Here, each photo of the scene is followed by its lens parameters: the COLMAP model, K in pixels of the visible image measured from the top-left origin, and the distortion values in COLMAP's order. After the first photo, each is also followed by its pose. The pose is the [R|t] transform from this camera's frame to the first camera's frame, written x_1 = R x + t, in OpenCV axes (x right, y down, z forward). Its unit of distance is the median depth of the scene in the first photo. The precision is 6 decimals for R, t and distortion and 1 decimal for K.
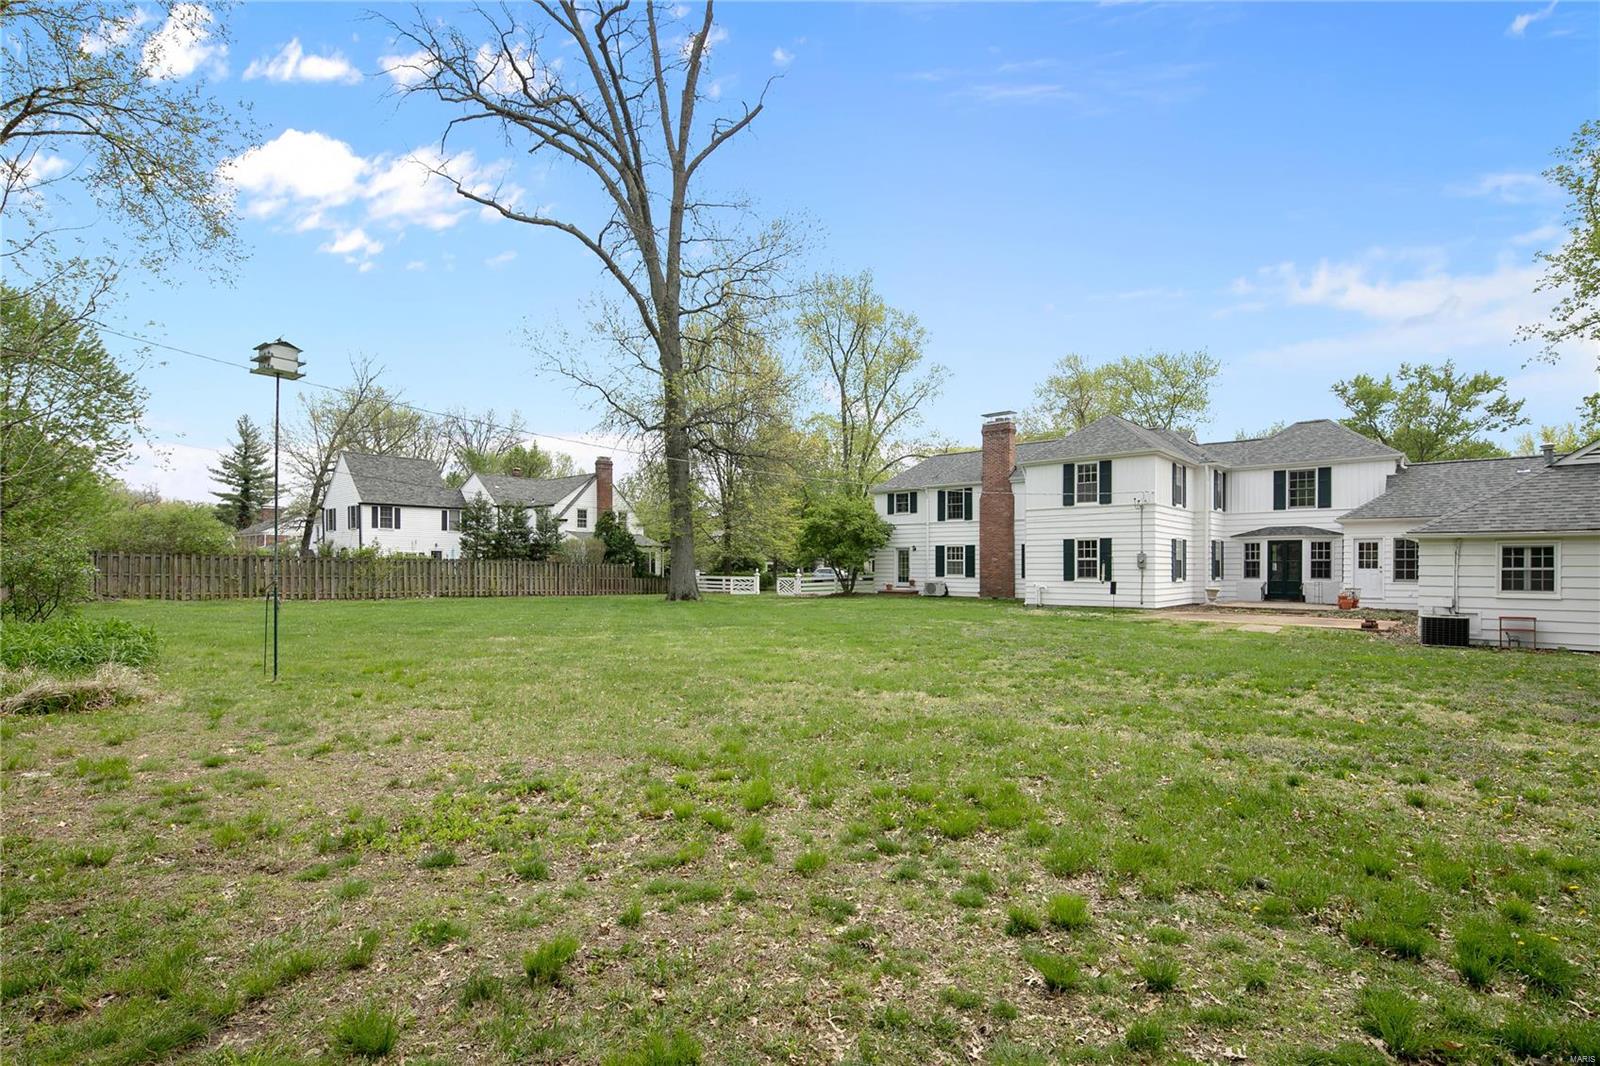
lens RADIAL K [[795.2, 0, 809.0], [0, 795.2, 555.5], [0, 0, 1]] dist [0.003531, 0.000419]
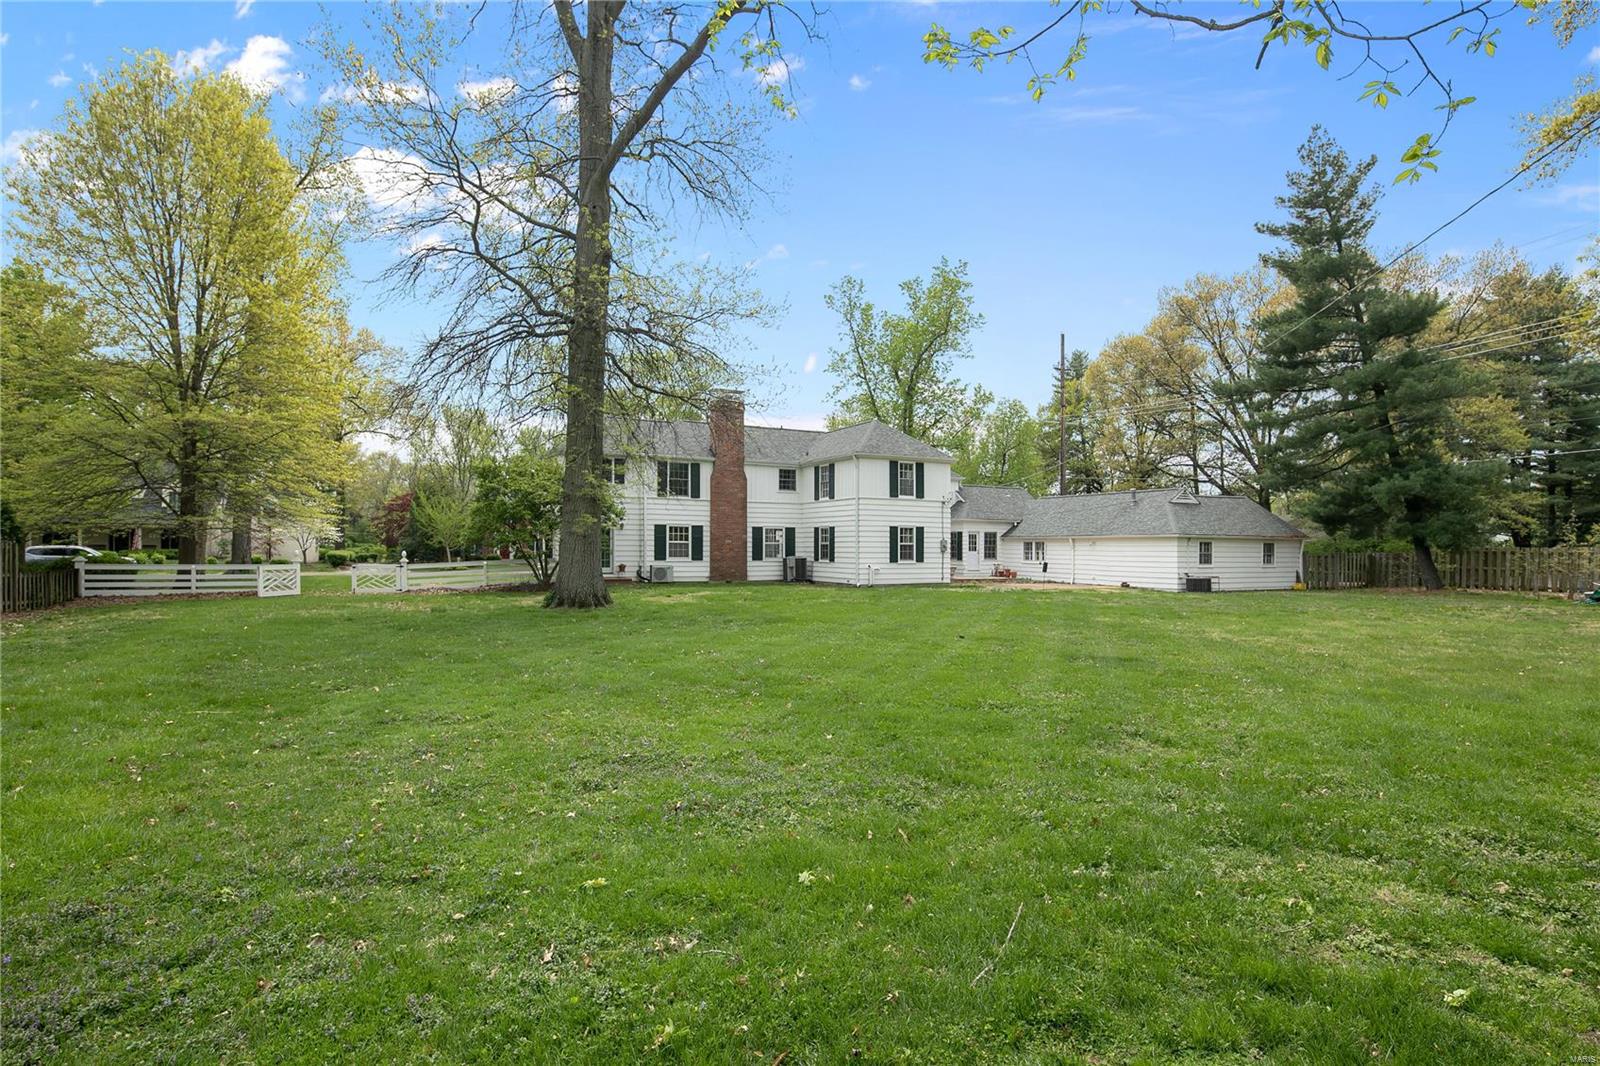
lens RADIAL K [[782.9, 0, 808.1], [0, 782.9, 522.8], [0, 0, 1]] dist [0.002218, -0.000027]
pose [[0.335315, 0.031488, 0.941580, -0.733840], [-0.019693, 0.999457, -0.026410, 0.006452], [-0.941900, -0.009687, 0.335753, 0.697465]]
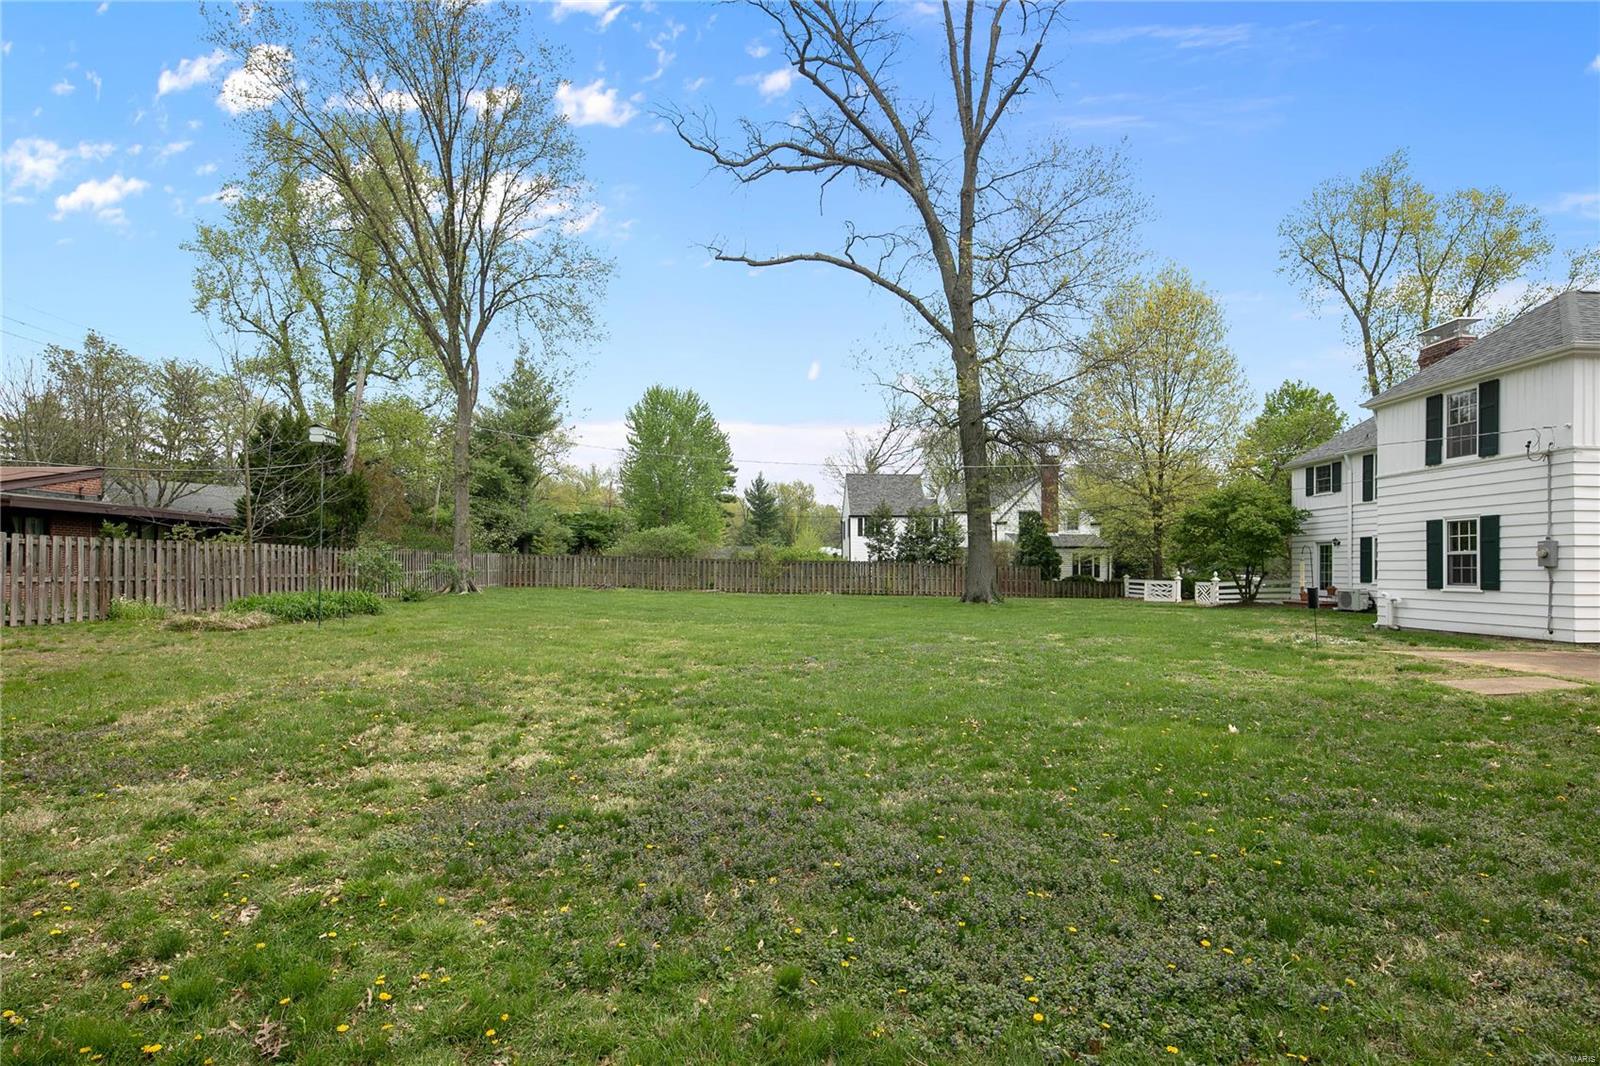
lens RADIAL K [[785.0, 0, 774.4], [0, 785.0, 559.3], [0, 0, 1]] dist [-0.000106, -0.000170]
pose [[0.658550, -0.006810, -0.752507, 0.420379], [0.005006, 0.999977, -0.004669, 0.008946], [0.752521, -0.000692, 0.658568, 0.217846]]
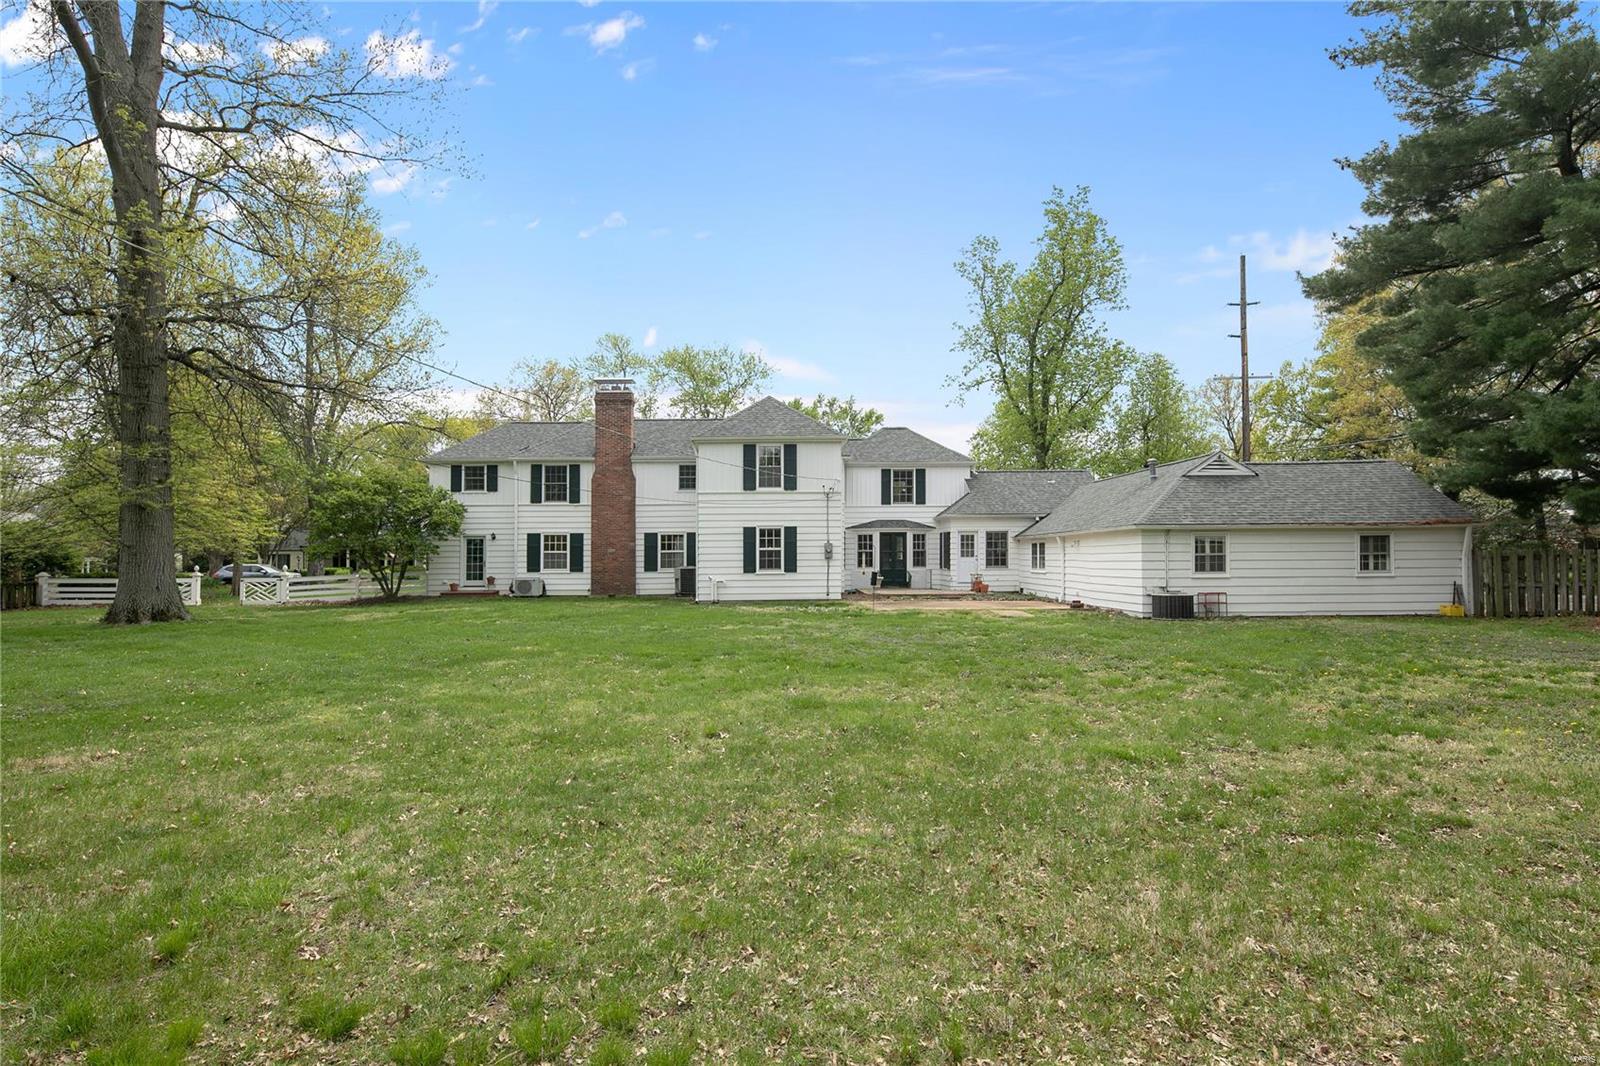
lens RADIAL K [[782.9, 0, 808.1], [0, 782.9, 522.8], [0, 0, 1]] dist [0.002218, -0.000027]
pose [[0.721769, 0.024914, 0.691685, -0.228642], [-0.000589, 0.999374, -0.035381, 0.005847], [-0.692133, 0.025130, 0.721332, 0.293938]]
